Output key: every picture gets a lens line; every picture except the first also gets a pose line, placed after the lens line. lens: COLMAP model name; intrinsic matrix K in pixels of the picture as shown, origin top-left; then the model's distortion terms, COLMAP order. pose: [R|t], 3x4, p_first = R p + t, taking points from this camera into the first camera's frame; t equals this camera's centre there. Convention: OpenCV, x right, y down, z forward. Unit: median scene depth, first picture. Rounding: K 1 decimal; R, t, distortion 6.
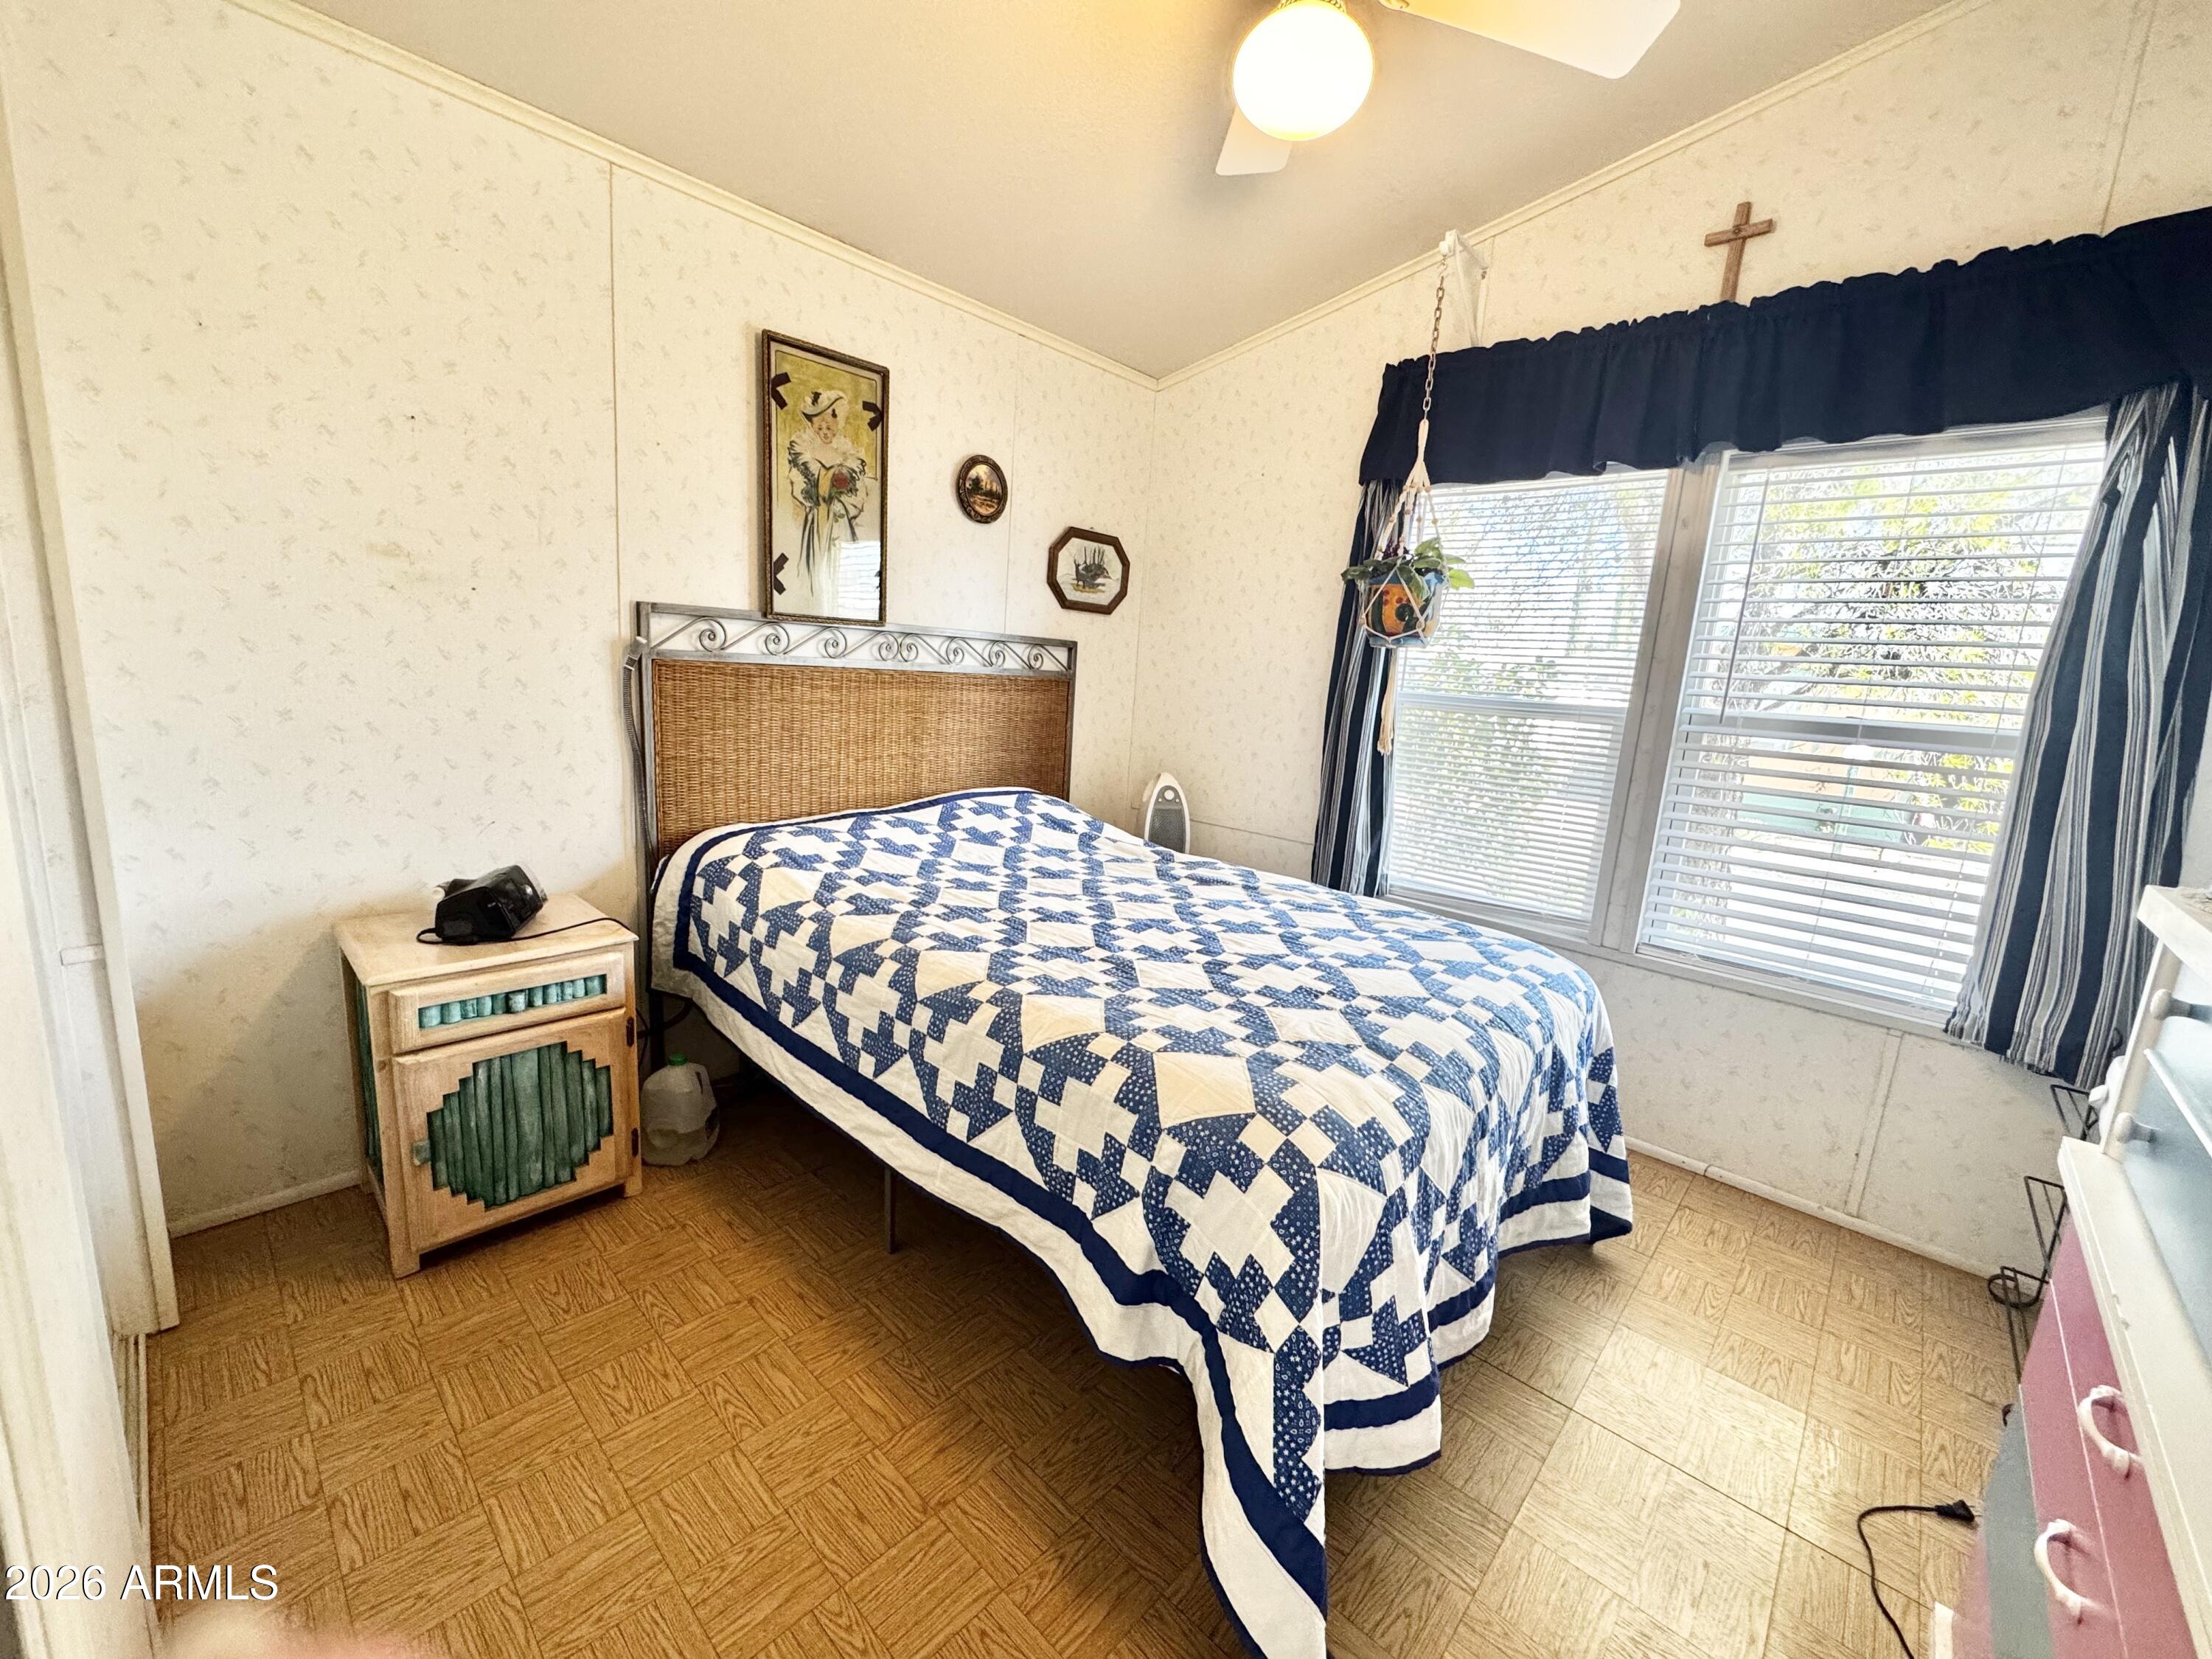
lens RADIAL K [[889.9, 0, 1103.7], [0, 889.9, 822.3], [0, 0, 1]] dist [-0.000970, -0.000091]
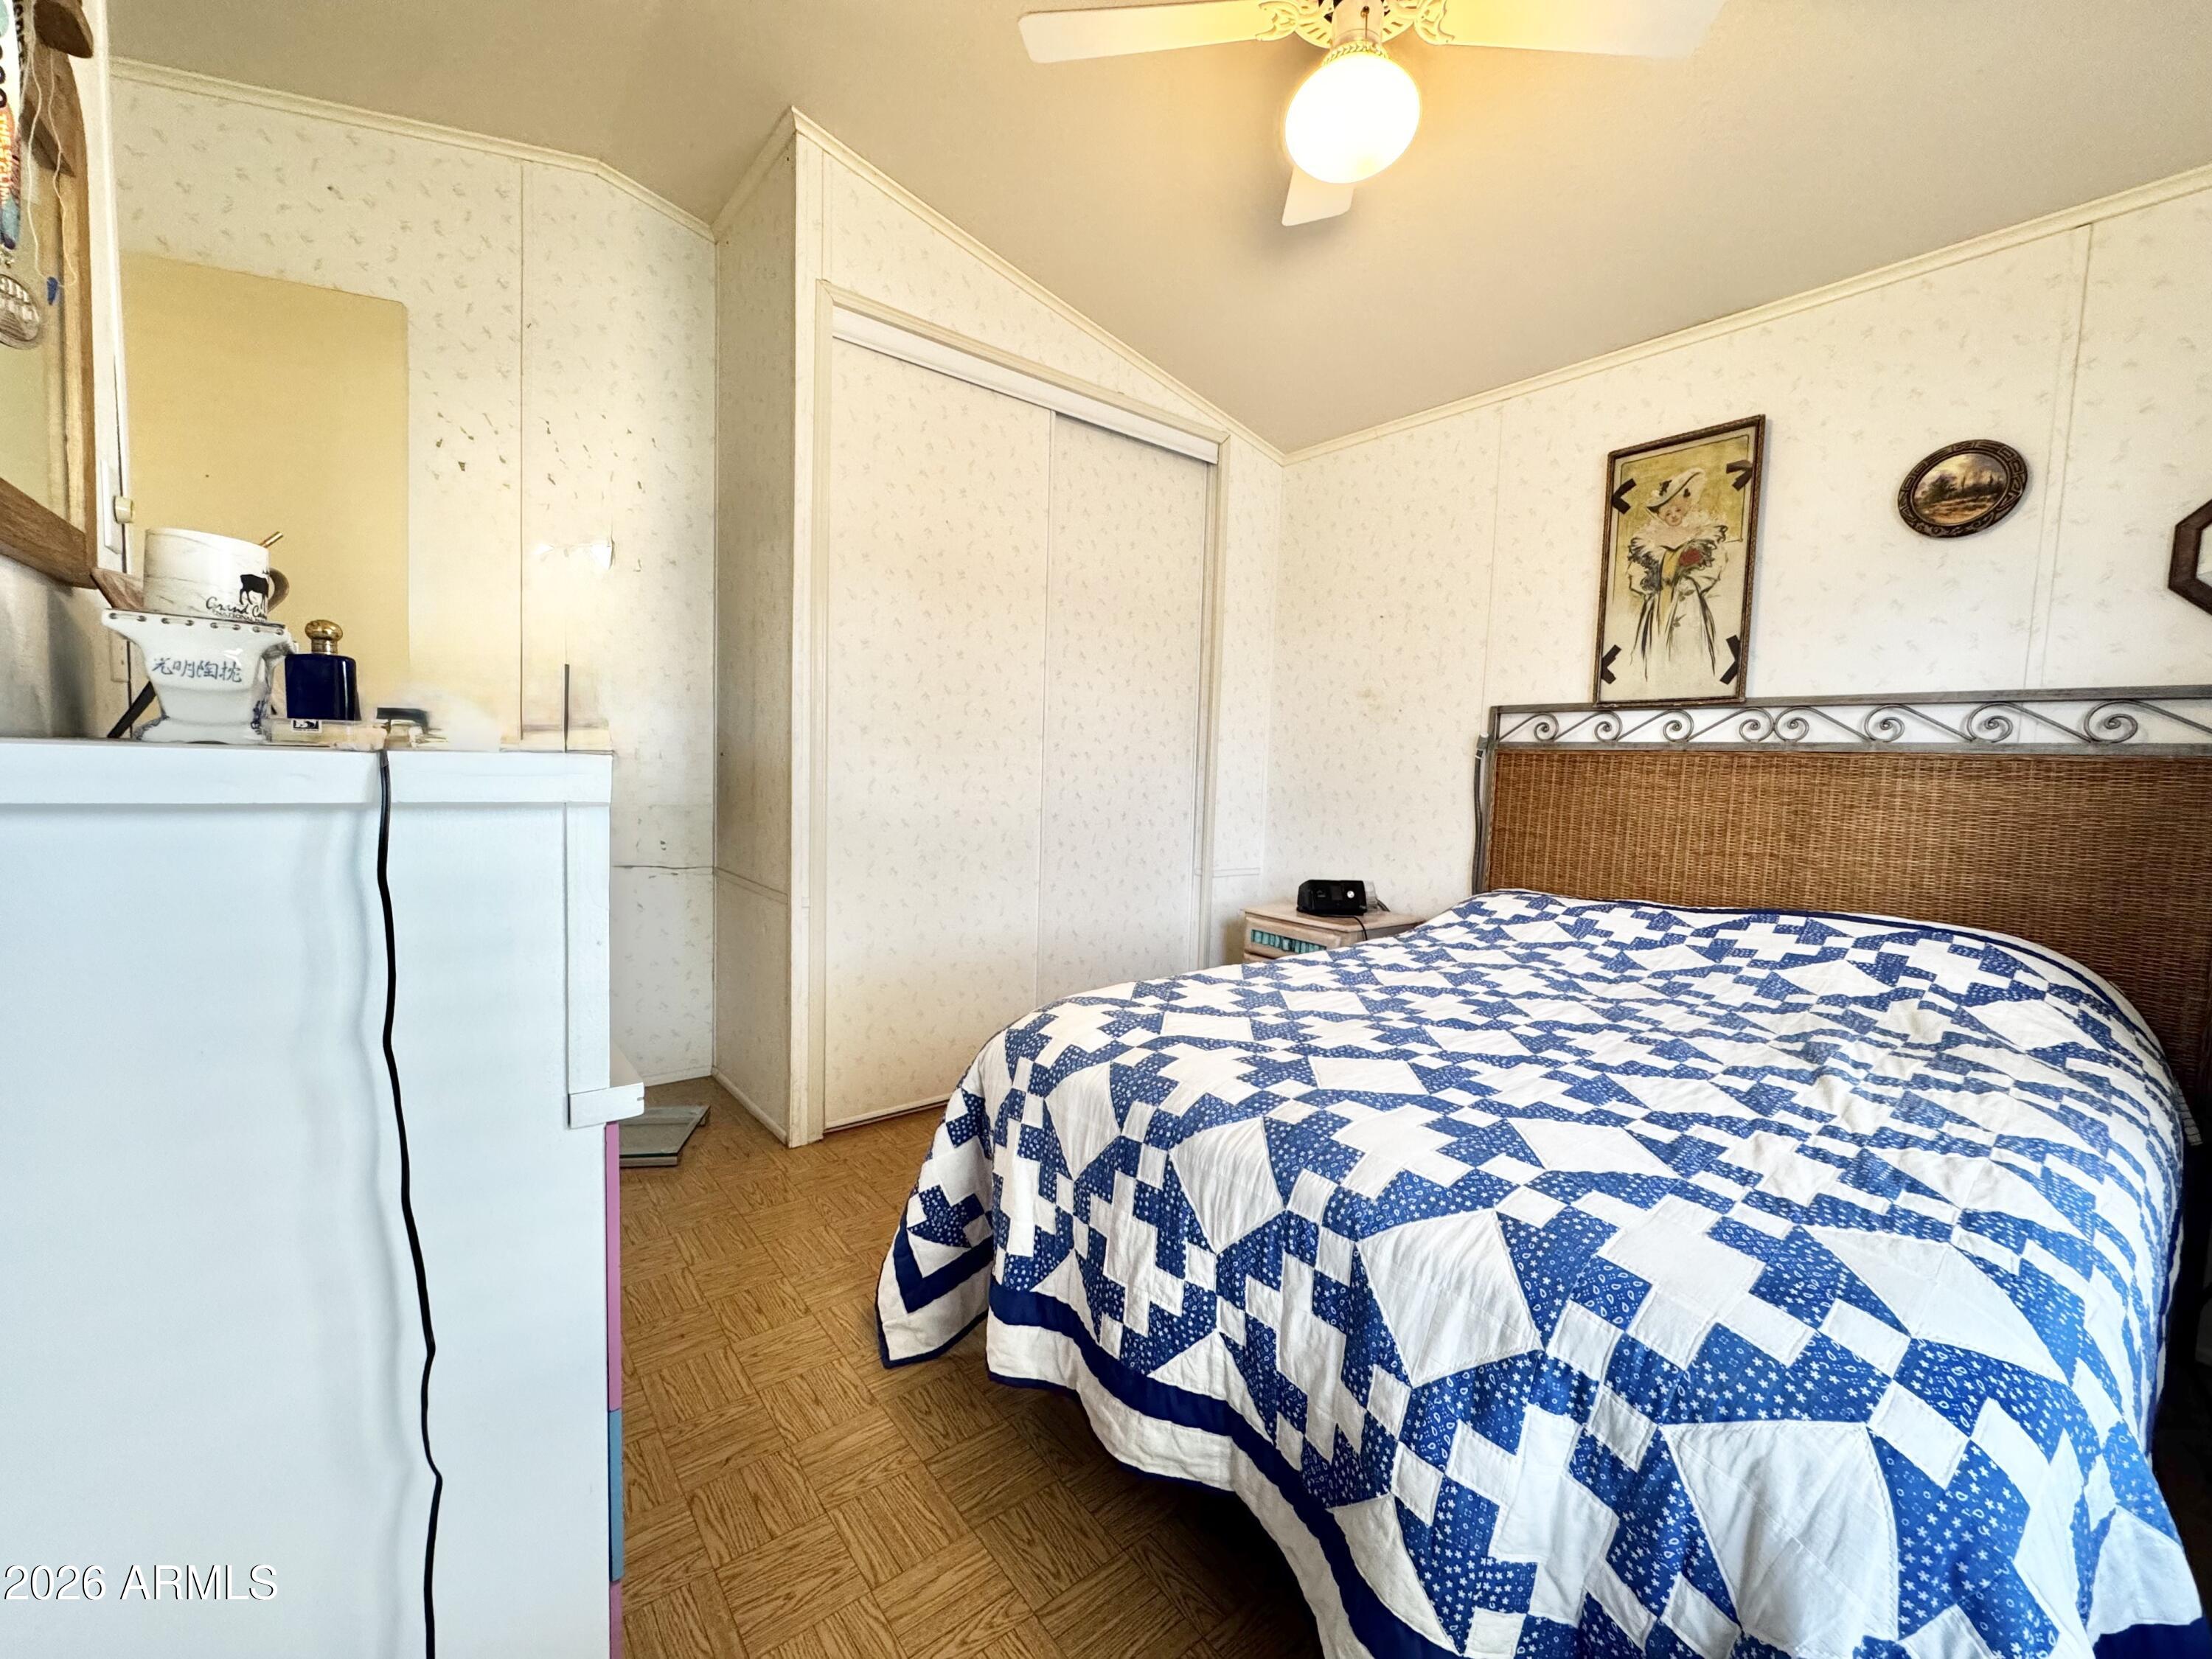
lens RADIAL K [[889.9, 0, 1103.2], [0, 889.9, 828.5], [0, 0, 1]] dist [-0.000970, -0.000091]
pose [[-0.142686, 0.008751, -0.989729, 0.751870], [-0.211510, 0.976592, 0.039128, -0.002801], [0.966904, 0.214921, -0.137495, 0.589850]]
